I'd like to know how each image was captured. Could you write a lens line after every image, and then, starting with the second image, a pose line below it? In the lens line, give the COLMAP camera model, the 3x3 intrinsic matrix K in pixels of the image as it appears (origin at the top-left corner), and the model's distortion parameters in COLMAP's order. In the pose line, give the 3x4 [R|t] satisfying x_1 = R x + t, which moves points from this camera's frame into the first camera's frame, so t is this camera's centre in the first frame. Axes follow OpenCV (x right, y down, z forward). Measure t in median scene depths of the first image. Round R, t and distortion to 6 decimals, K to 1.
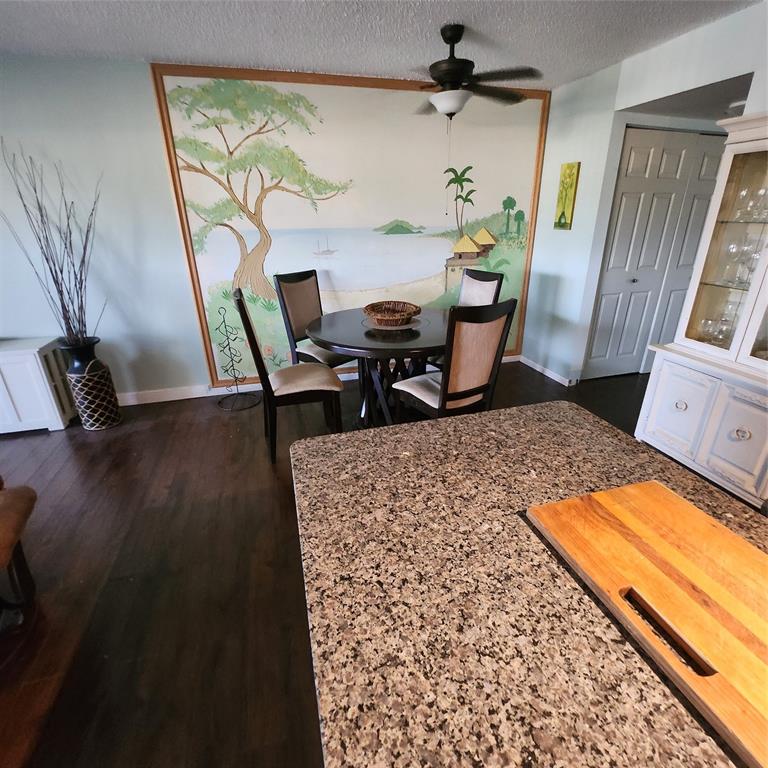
lens RADIAL K [[408.4, 0, 385.6], [0, 408.4, 389.0], [0, 0, 1]] dist [-0.016938, -0.001272]
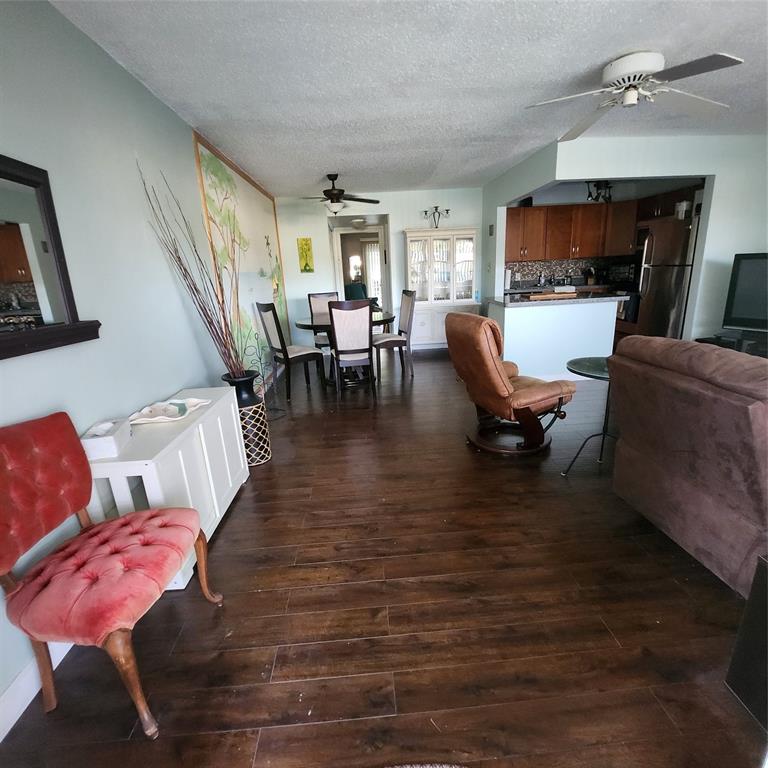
lens RADIAL K [[408.3, 0, 387.1], [0, 408.3, 388.3], [0, 0, 1]] dist [-0.003247, -0.000315]
pose [[0.211067, -0.271479, 0.939015, -1.586369], [0.424635, 0.890739, 0.162075, -0.091975], [-0.880418, 0.364531, 0.303285, 0.381635]]
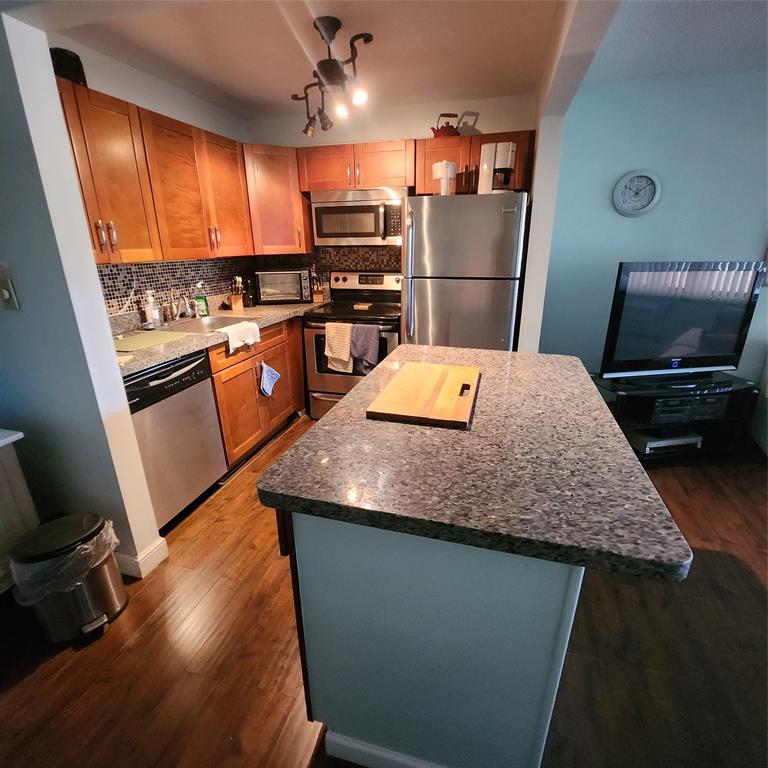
lens RADIAL K [[408.4, 0, 385.6], [0, 408.4, 389.0], [0, 0, 1]] dist [-0.016938, -0.001272]
pose [[-0.853811, -0.156130, 0.496619, -0.030089], [0.219856, 0.756572, 0.615843, -0.195852], [-0.471879, 0.634998, -0.611643, 0.493291]]
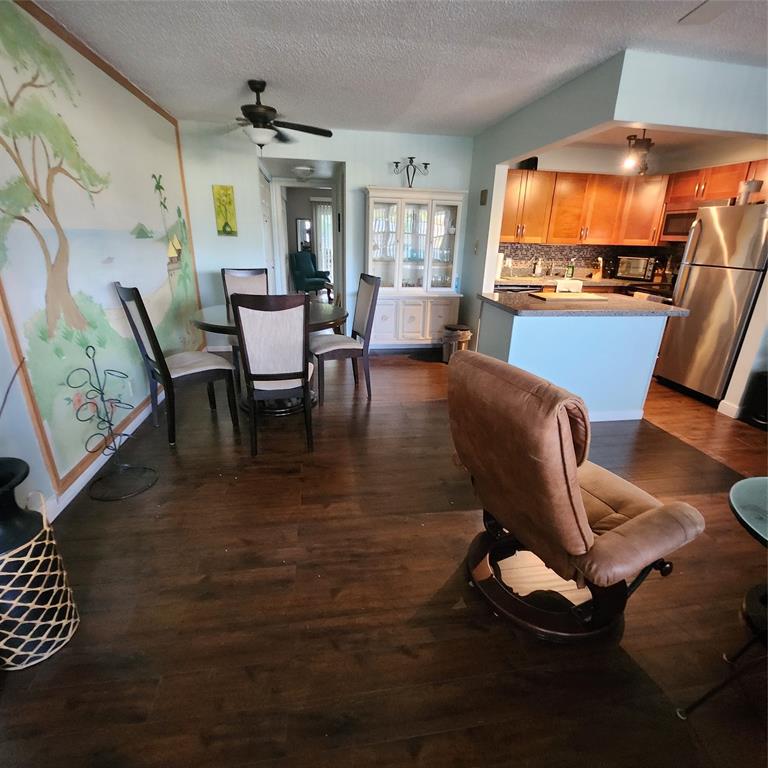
lens RADIAL K [[408.4, 0, 385.6], [0, 408.4, 389.0], [0, 0, 1]] dist [-0.016938, -0.001272]
pose [[0.116103, -0.332530, 0.935919, -1.035252], [0.363284, 0.891218, 0.271581, -0.151971], [-0.924416, 0.308473, 0.224276, 0.470066]]
